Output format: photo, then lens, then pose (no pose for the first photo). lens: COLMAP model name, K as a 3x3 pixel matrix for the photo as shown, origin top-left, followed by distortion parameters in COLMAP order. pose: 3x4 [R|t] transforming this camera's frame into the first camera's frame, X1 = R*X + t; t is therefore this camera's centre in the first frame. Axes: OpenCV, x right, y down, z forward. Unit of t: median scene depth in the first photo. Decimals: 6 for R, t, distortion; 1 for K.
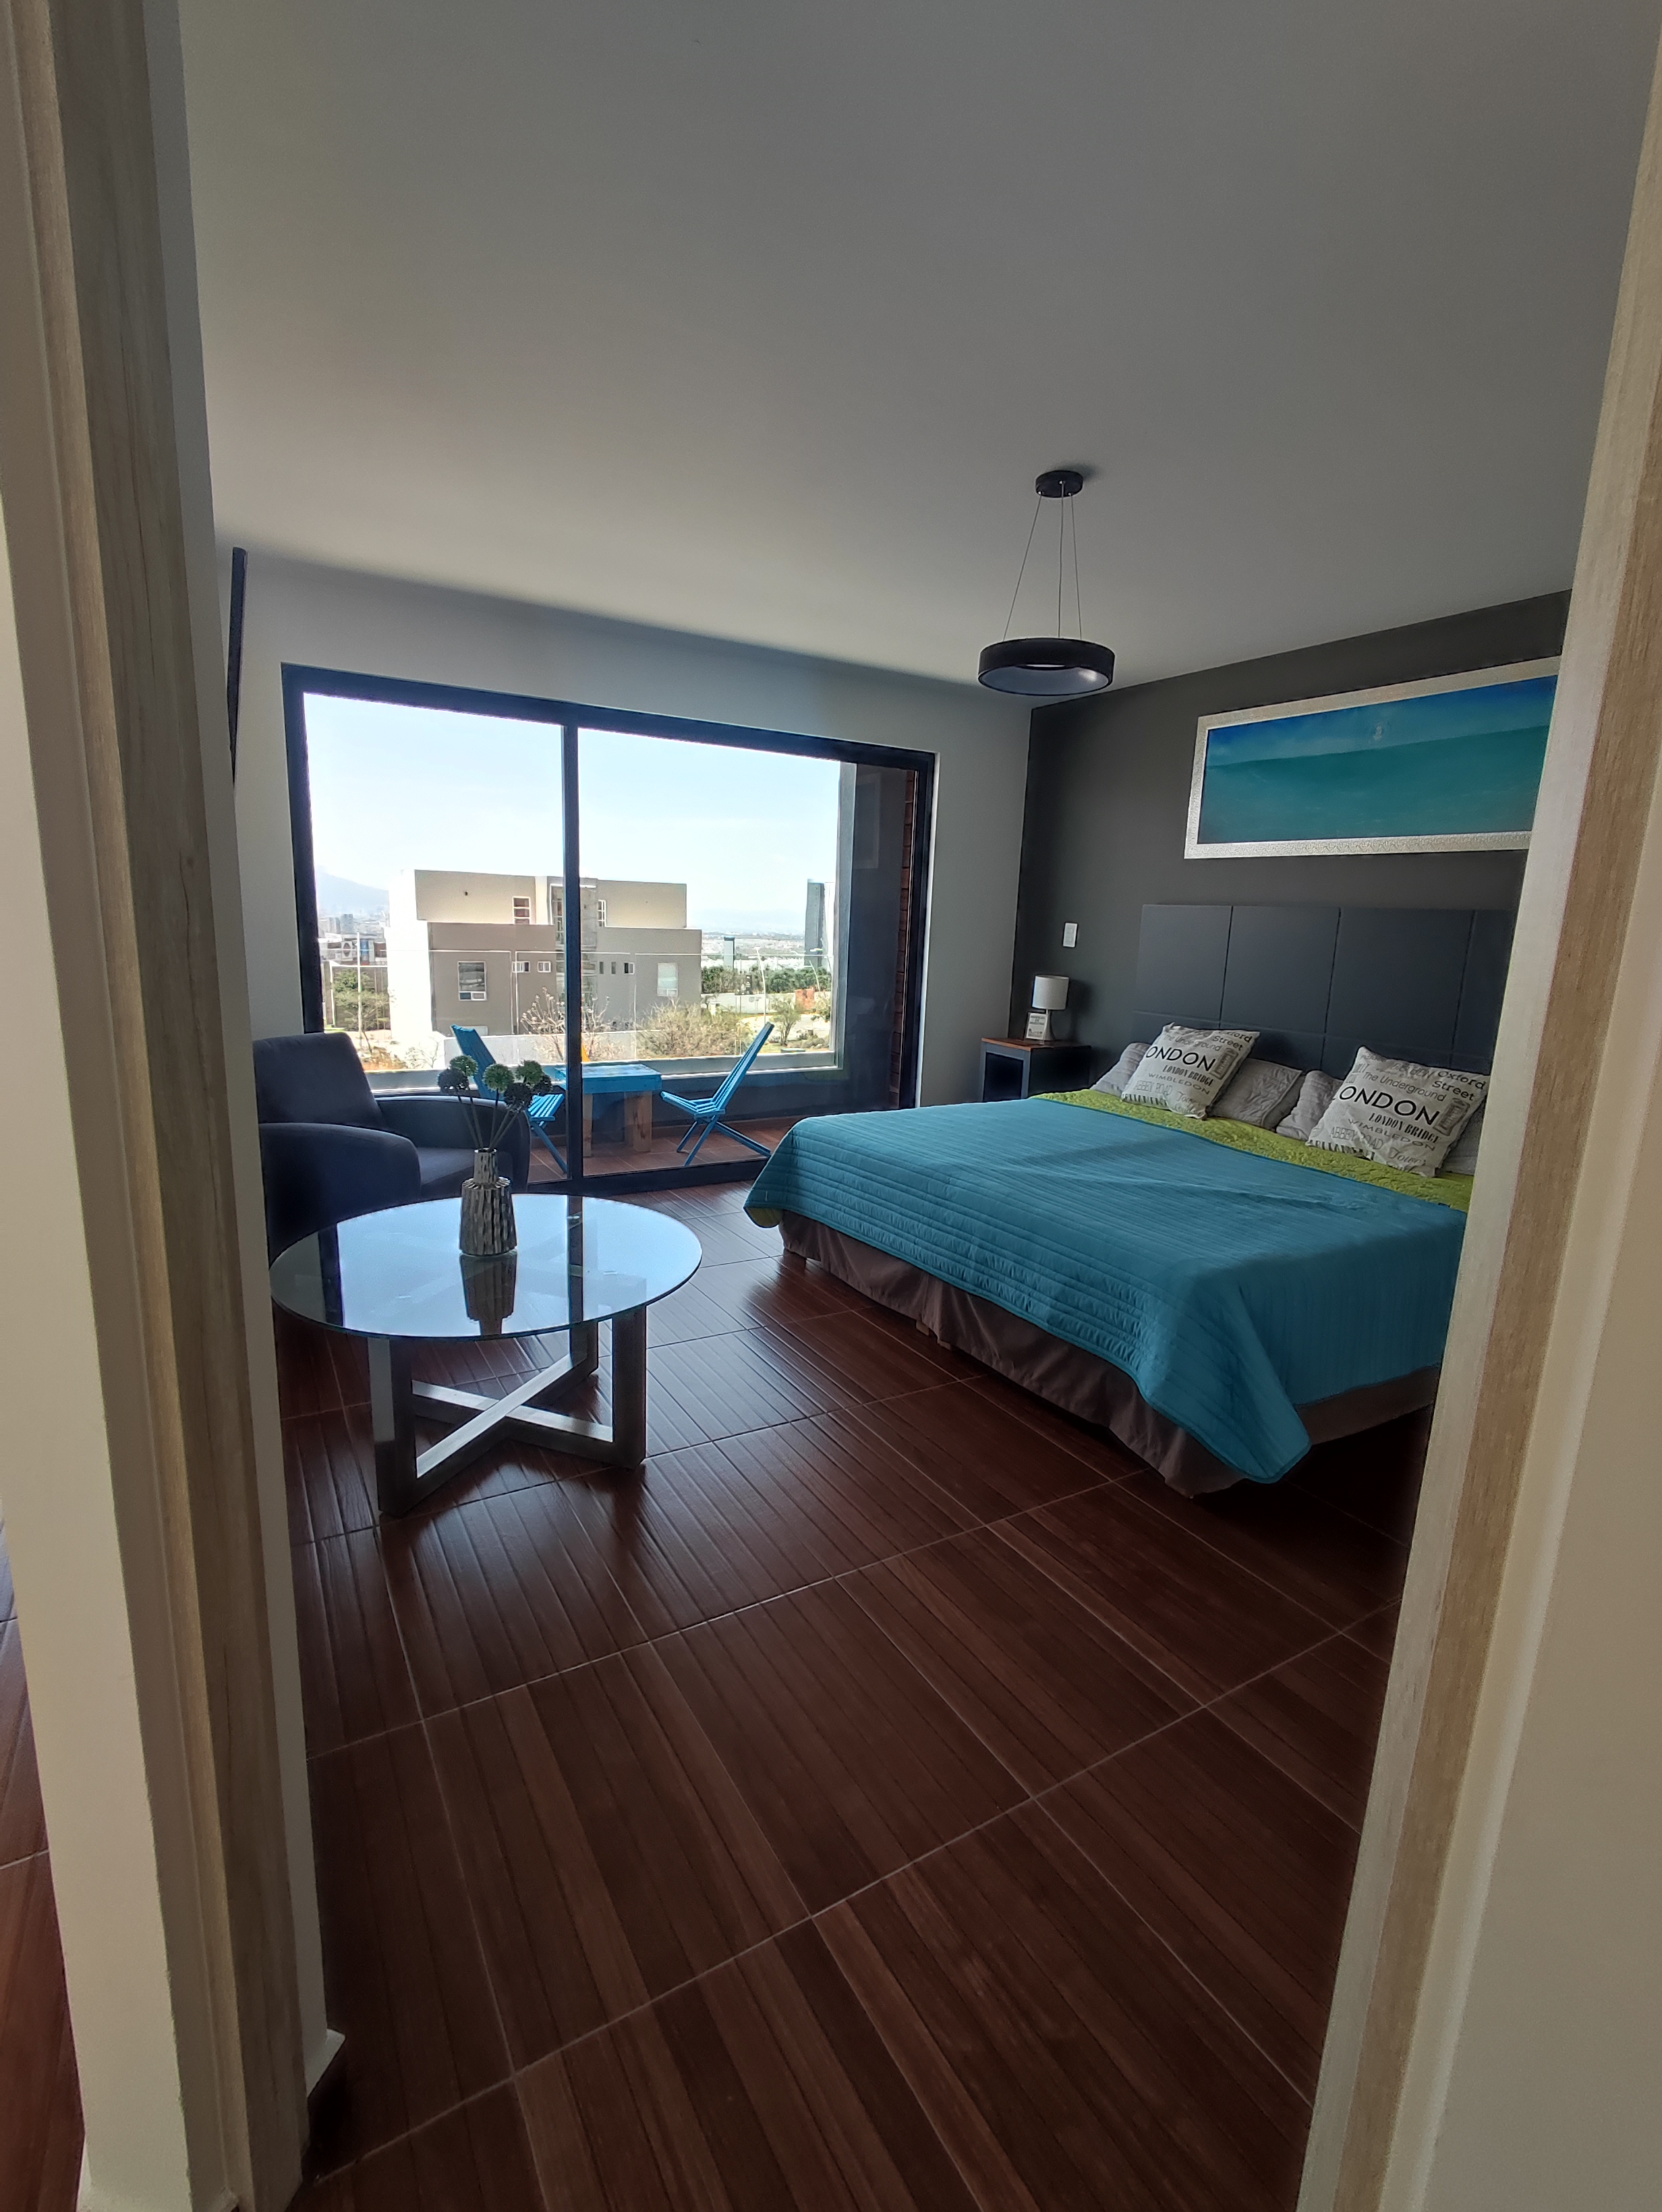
lens RADIAL K [[1013.4, 0, 821.5], [0, 1013.4, 1106.0], [0, 0, 1]] dist [-0.000168, 0.000144]
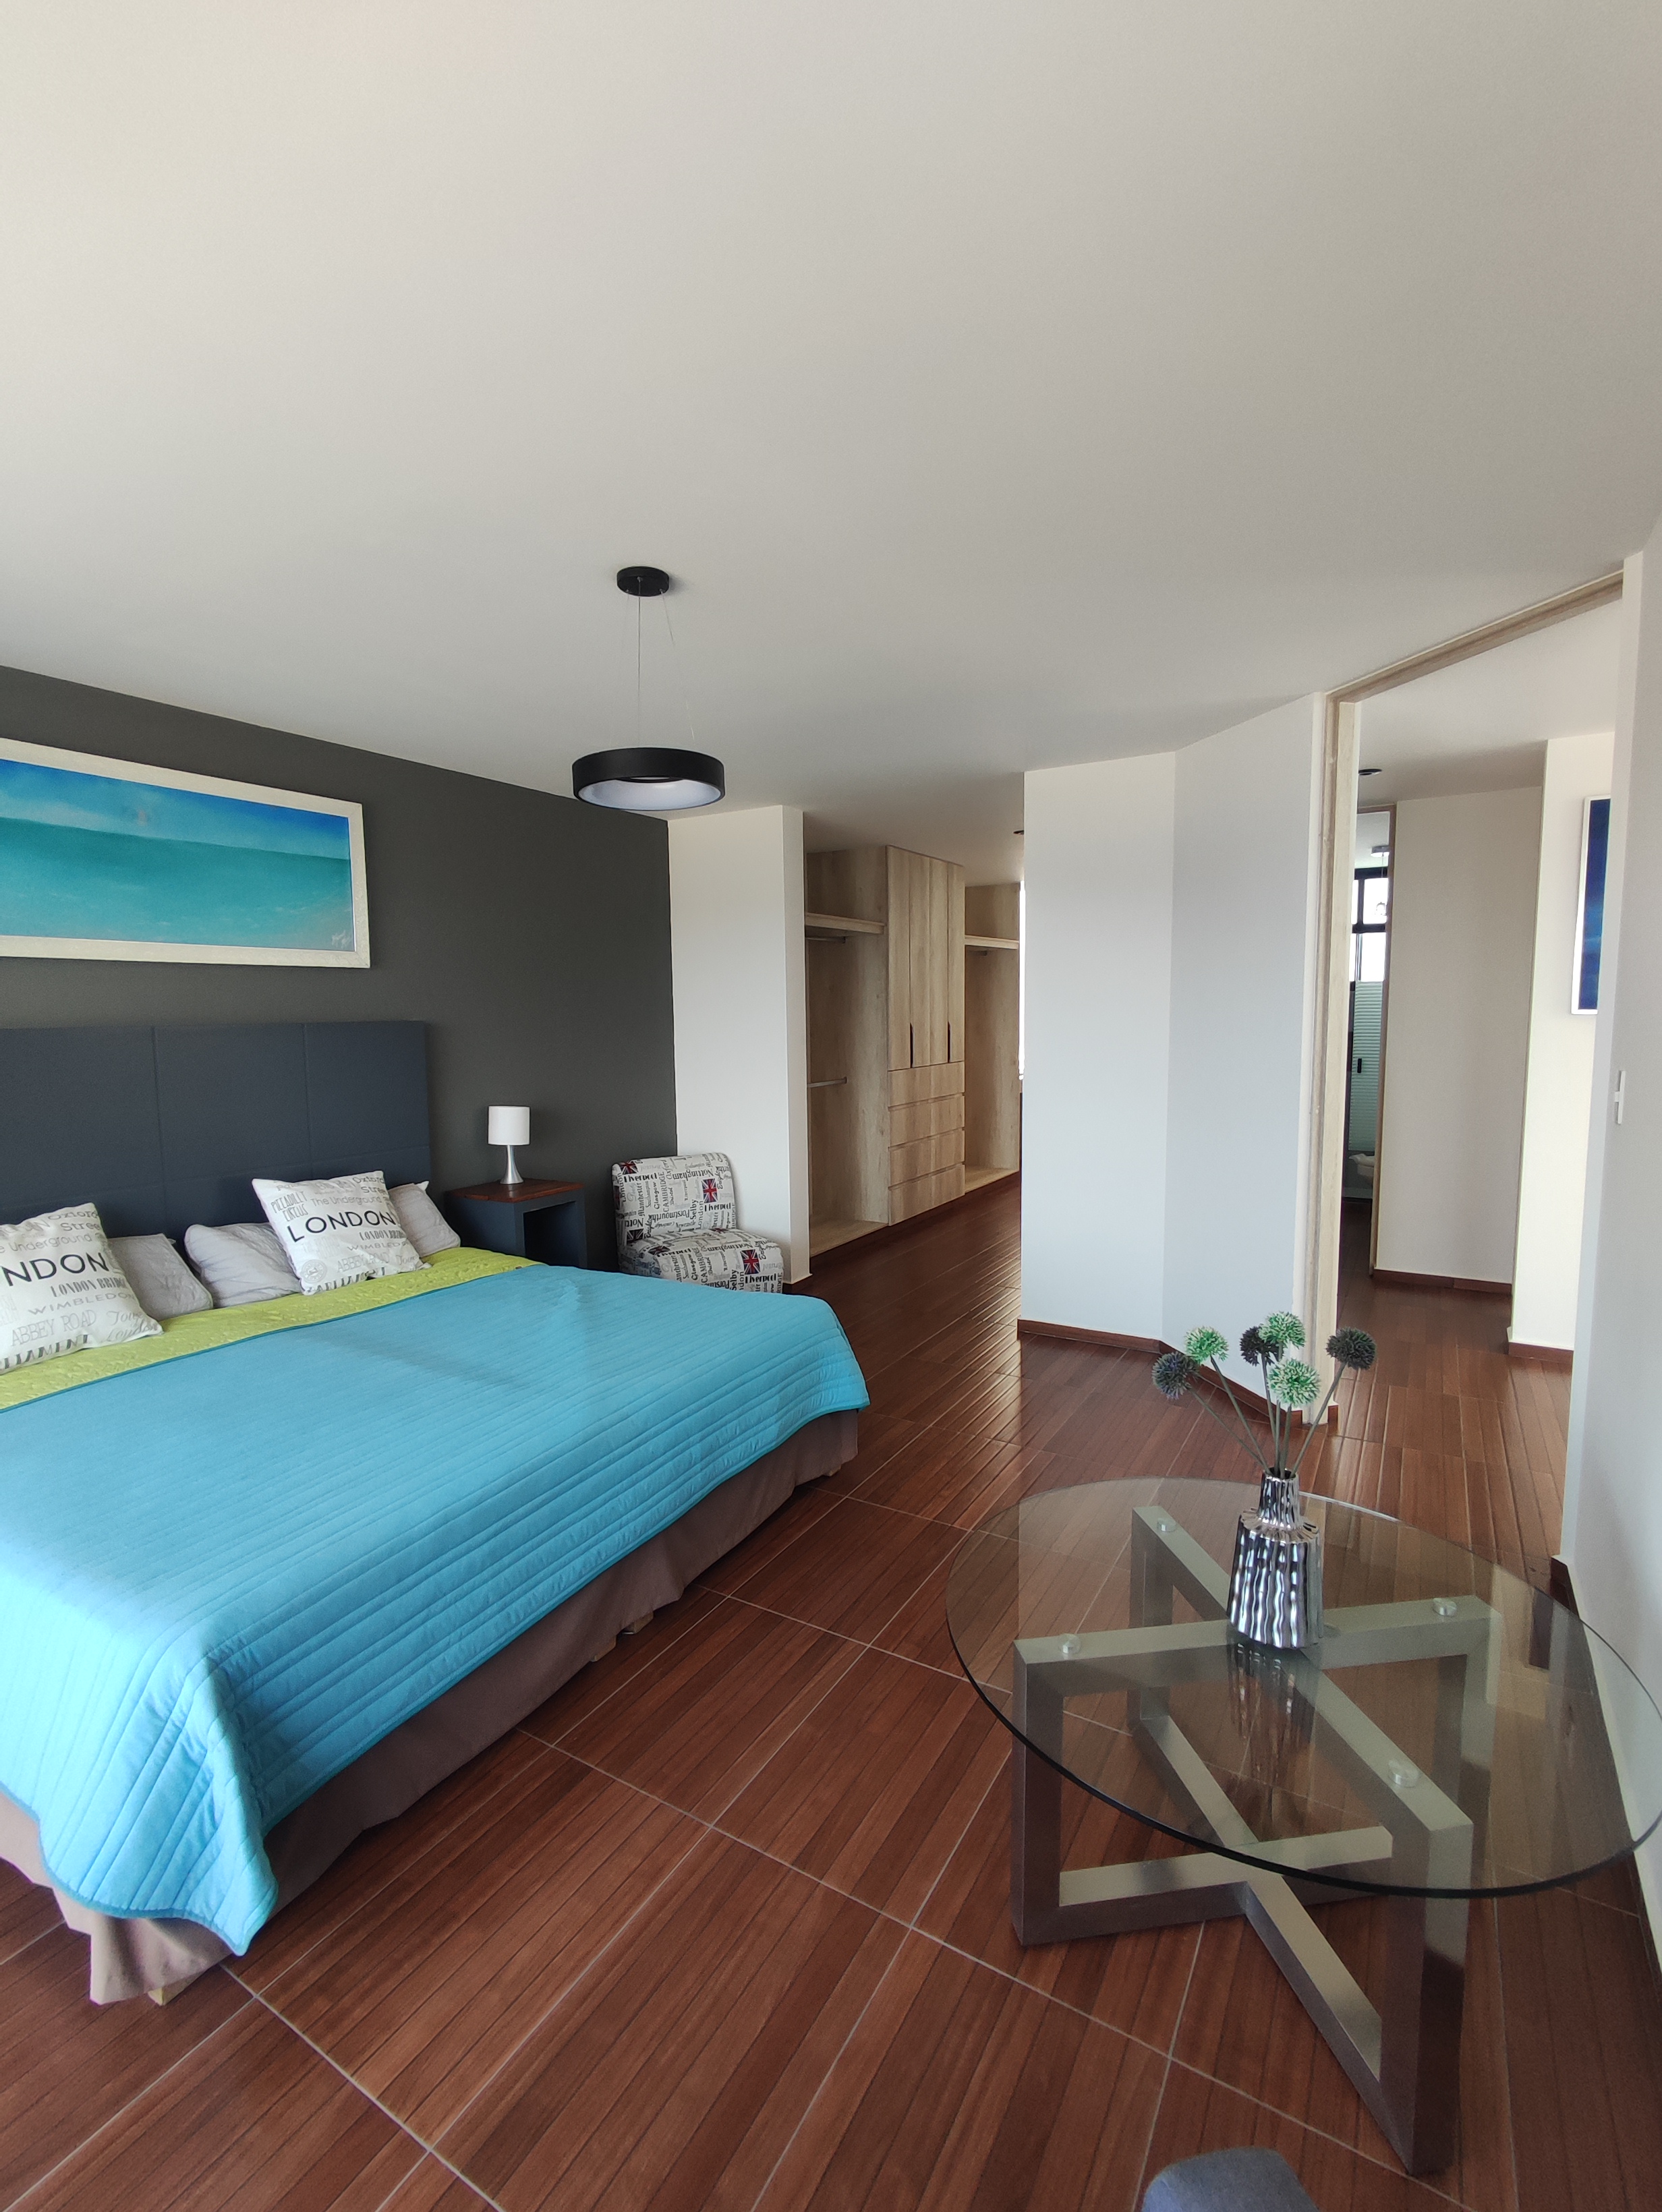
lens RADIAL K [[1013.4, 0, 813.1], [0, 1013.4, 1100.8], [0, 0, 1]] dist [-0.000168, 0.000144]
pose [[-0.473213, -0.109833, 0.874075, -0.497985], [0.159899, 0.965008, 0.207827, -0.247073], [-0.866315, 0.238110, -0.439092, 1.014891]]
